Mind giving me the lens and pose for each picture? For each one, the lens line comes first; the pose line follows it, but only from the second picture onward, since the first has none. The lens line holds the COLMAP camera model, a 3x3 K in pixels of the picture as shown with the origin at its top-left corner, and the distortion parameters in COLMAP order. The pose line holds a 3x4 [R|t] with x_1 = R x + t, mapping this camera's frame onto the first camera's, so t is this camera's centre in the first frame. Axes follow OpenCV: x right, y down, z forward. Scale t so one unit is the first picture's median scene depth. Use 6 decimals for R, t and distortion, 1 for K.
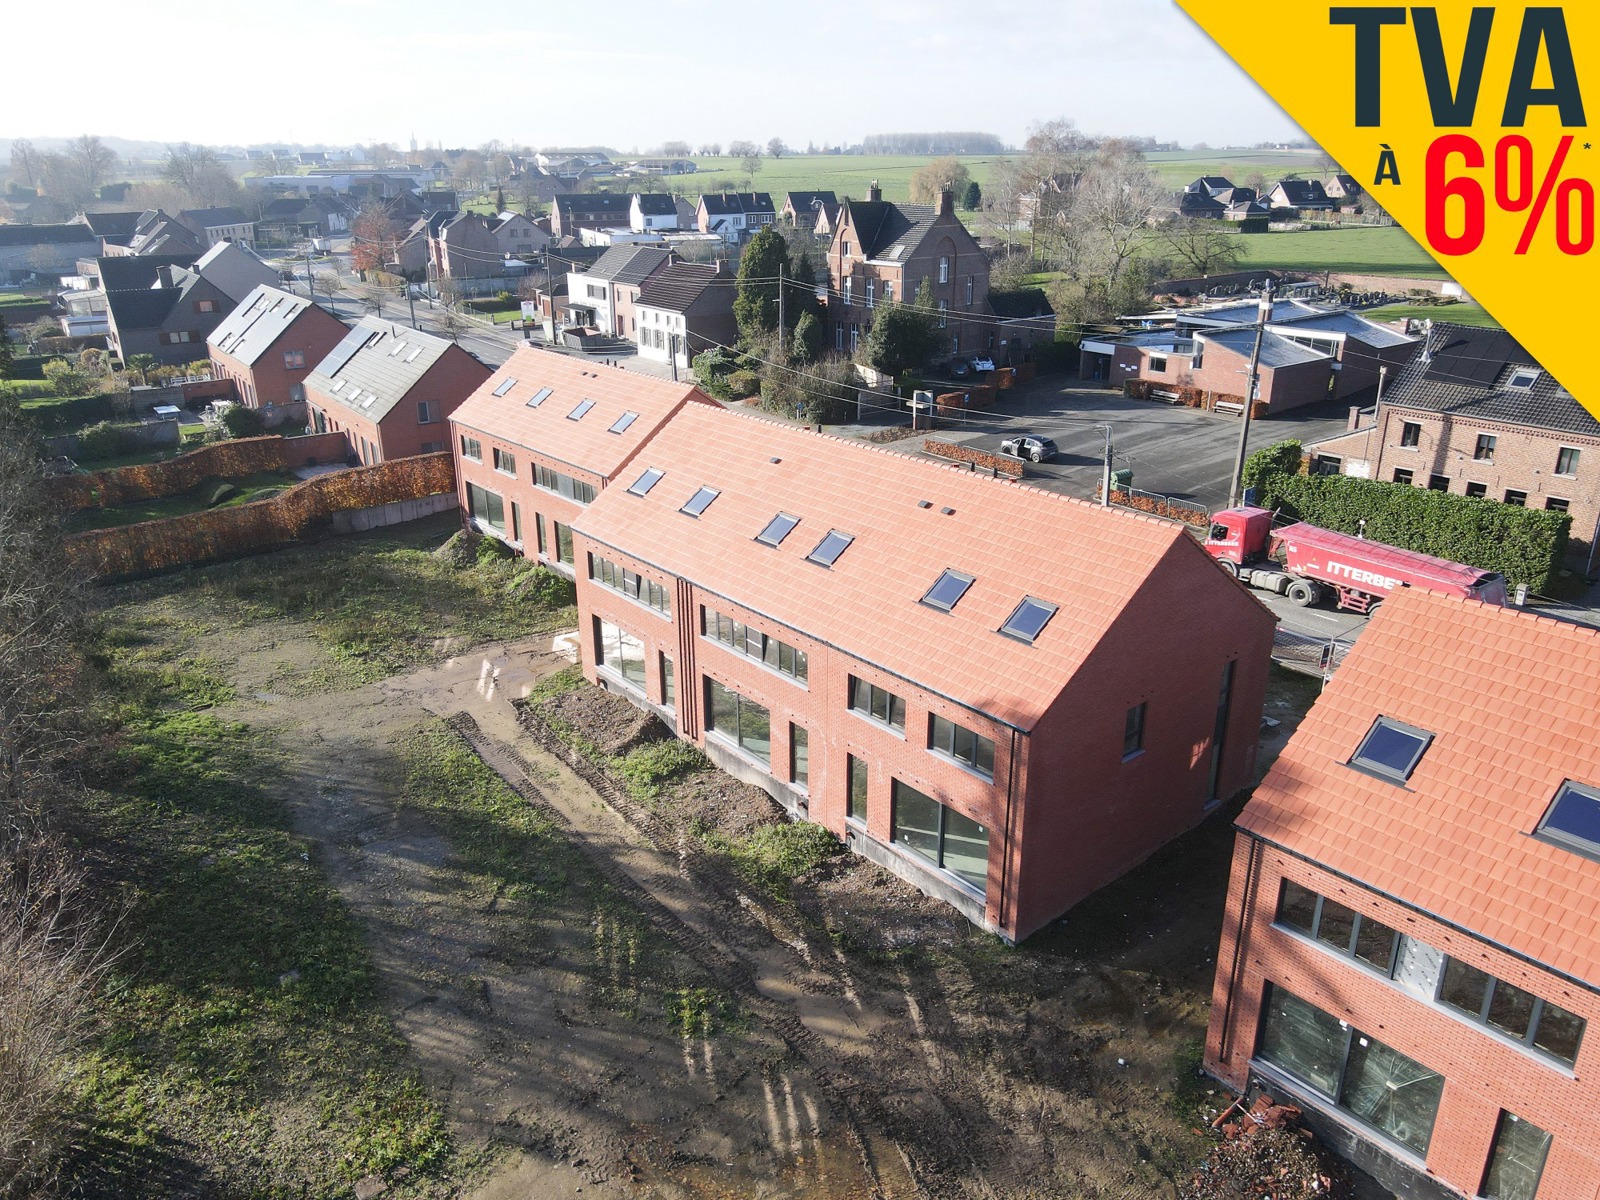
lens RADIAL K [[1178.4, 0, 793.6], [0, 1178.4, 604.2], [0, 0, 1]] dist [-0.003928, 0.037283]
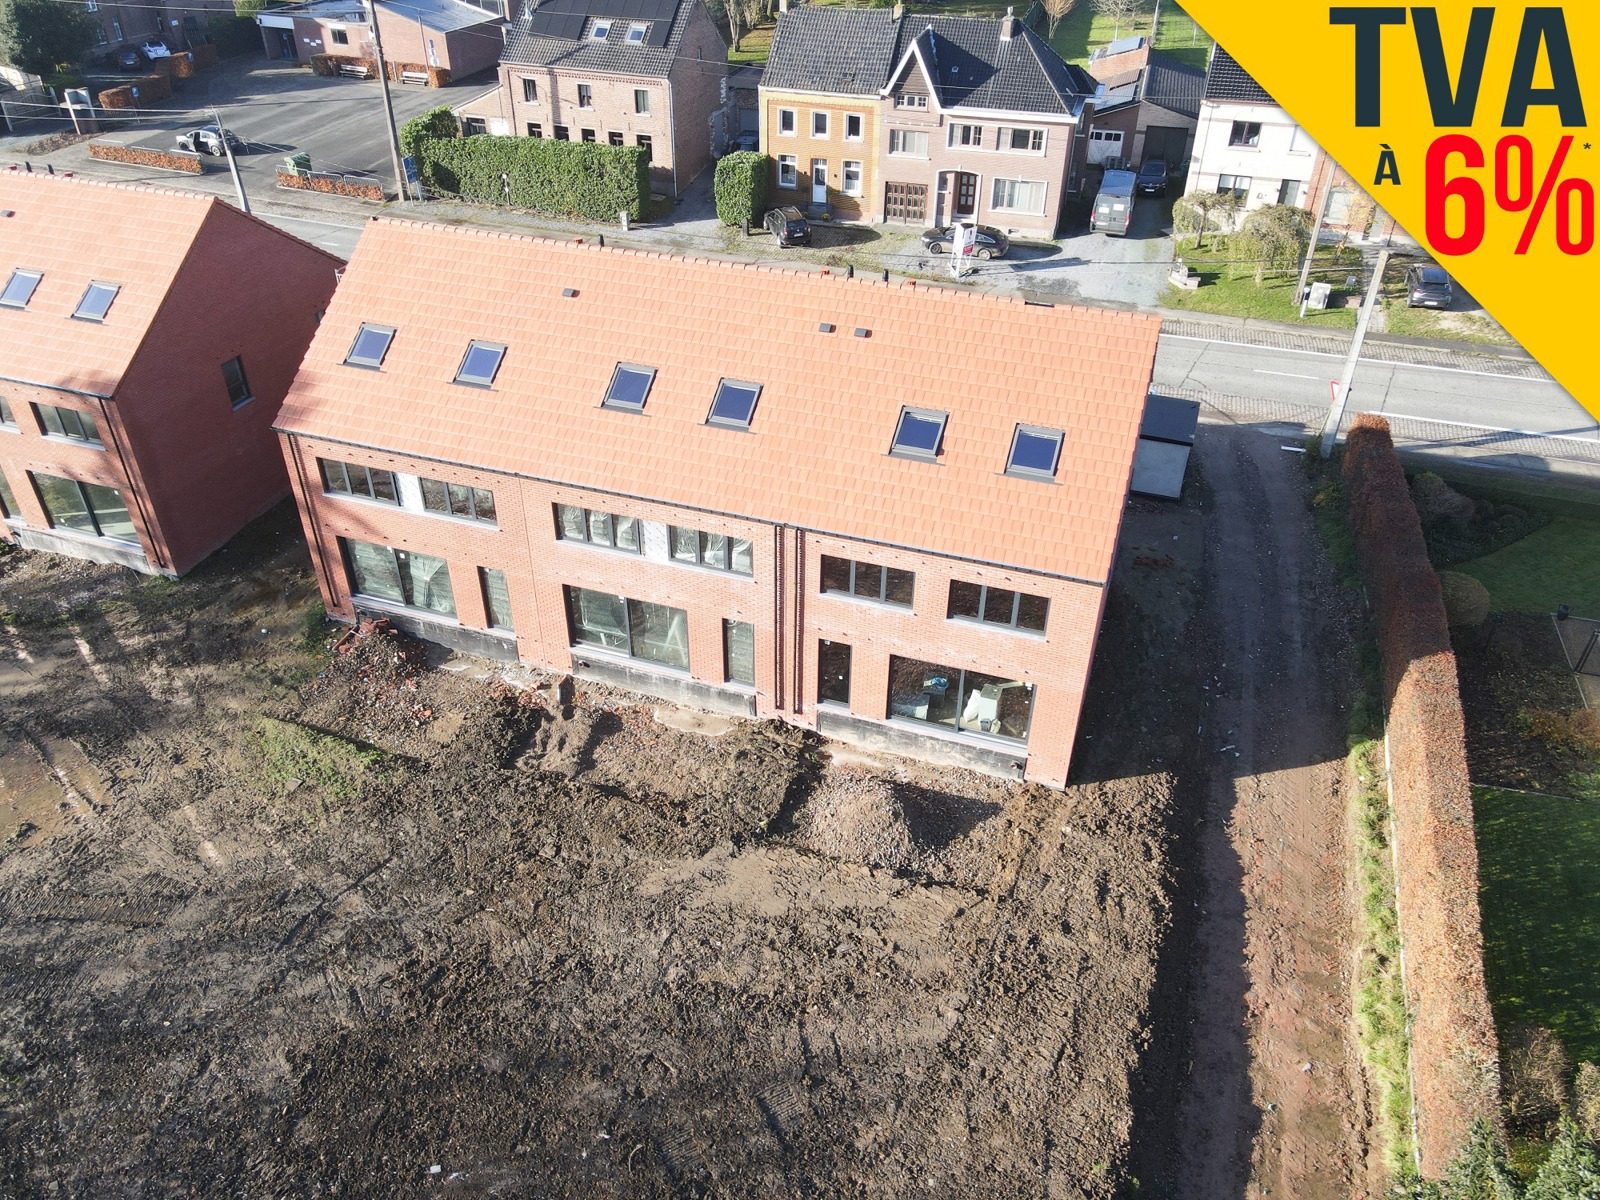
lens RADIAL K [[1178.4, 0, 793.6], [0, 1178.4, 604.2], [0, 0, 1]] dist [-0.003928, 0.037283]
pose [[0.853337, -0.290560, 0.432887, 0.140984], [0.174305, 0.941523, 0.288361, 0.054717], [-0.491359, -0.170614, 0.854082, -0.252039]]
